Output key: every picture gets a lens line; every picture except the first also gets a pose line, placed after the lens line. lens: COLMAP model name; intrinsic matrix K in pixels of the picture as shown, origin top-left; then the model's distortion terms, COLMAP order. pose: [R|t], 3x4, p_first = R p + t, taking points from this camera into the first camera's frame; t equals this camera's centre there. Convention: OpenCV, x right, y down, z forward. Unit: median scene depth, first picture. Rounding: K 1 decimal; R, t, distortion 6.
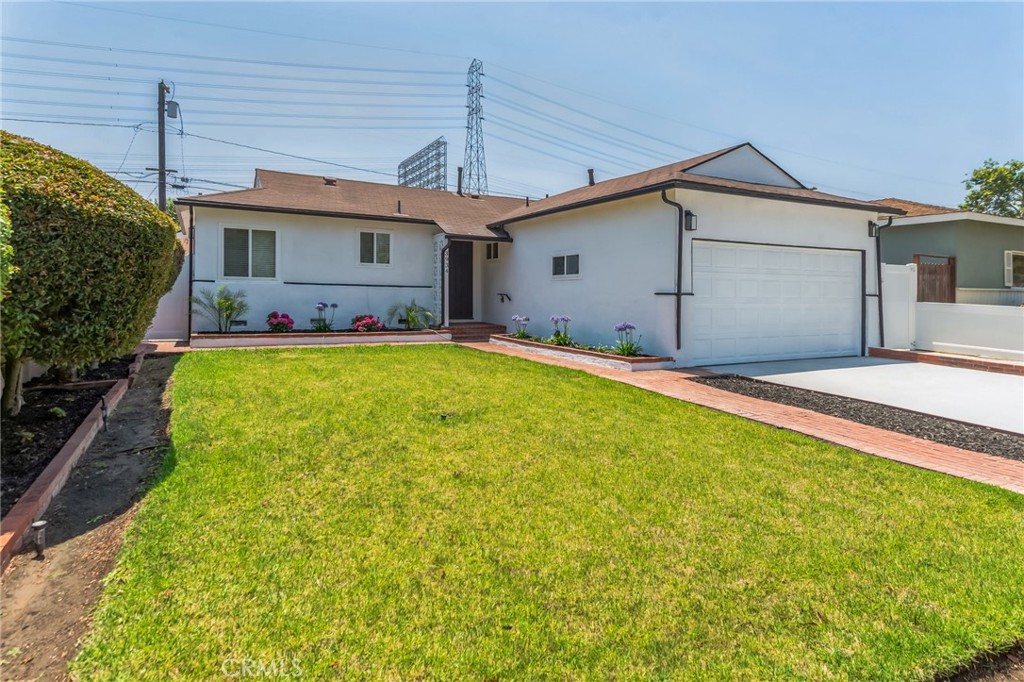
lens RADIAL K [[568.3, 0, 514.7], [0, 568.3, 302.7], [0, 0, 1]] dist [0.025119, -0.000173]
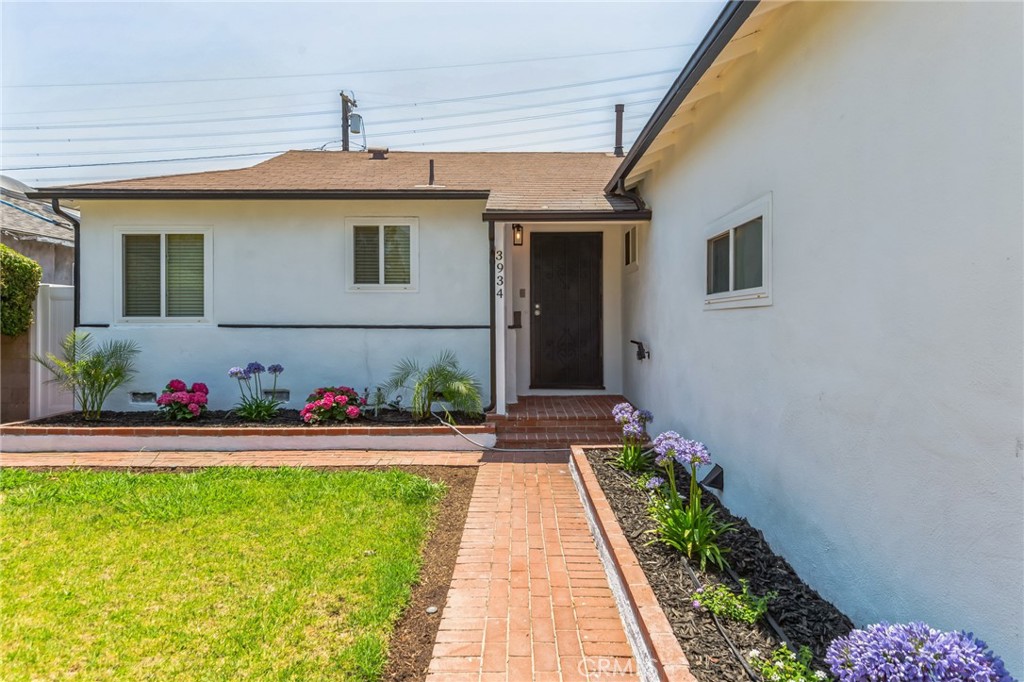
lens RADIAL K [[614.1, 0, 514.7], [0, 614.1, 326.5], [0, 0, 1]] dist [-0.001138, -0.000254]
pose [[0.875679, -0.011459, -0.482758, 0.141090], [0.005901, 0.999898, -0.013030, -0.024645], [0.482858, 0.008561, 0.875657, 0.623329]]
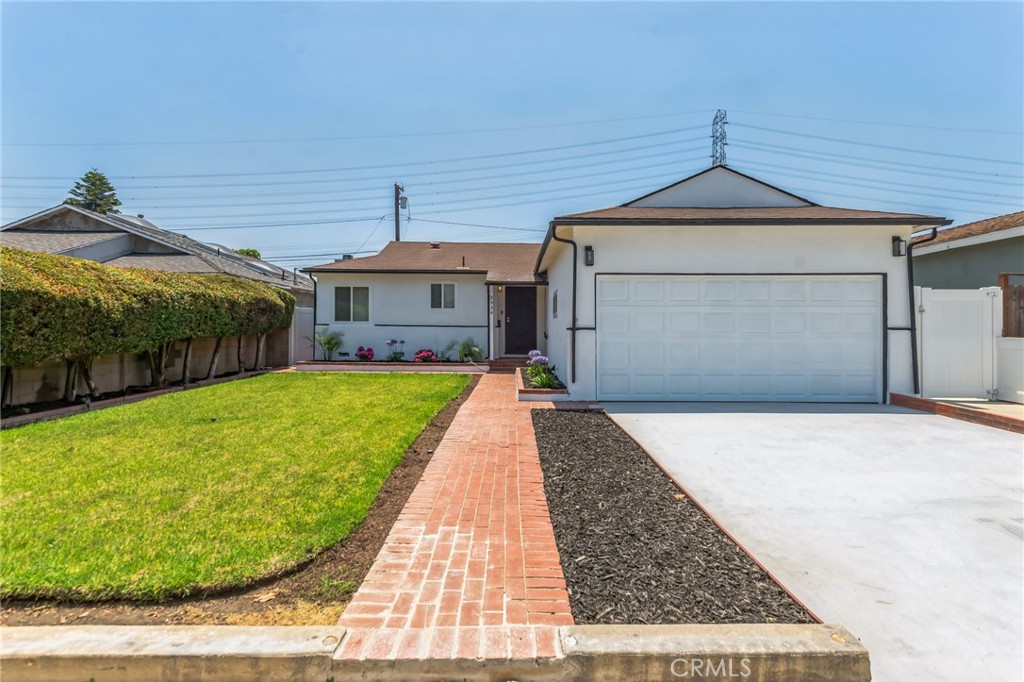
lens RADIAL K [[505.8, 0, 512.0], [0, 505.8, 341.0], [0, 0, 1]] dist [0.004249, 0.000259]
pose [[0.878975, -0.000989, -0.476866, 0.453160], [-0.001723, 0.999985, -0.005249, 0.008511], [0.476864, 0.005435, 0.878960, 0.110879]]
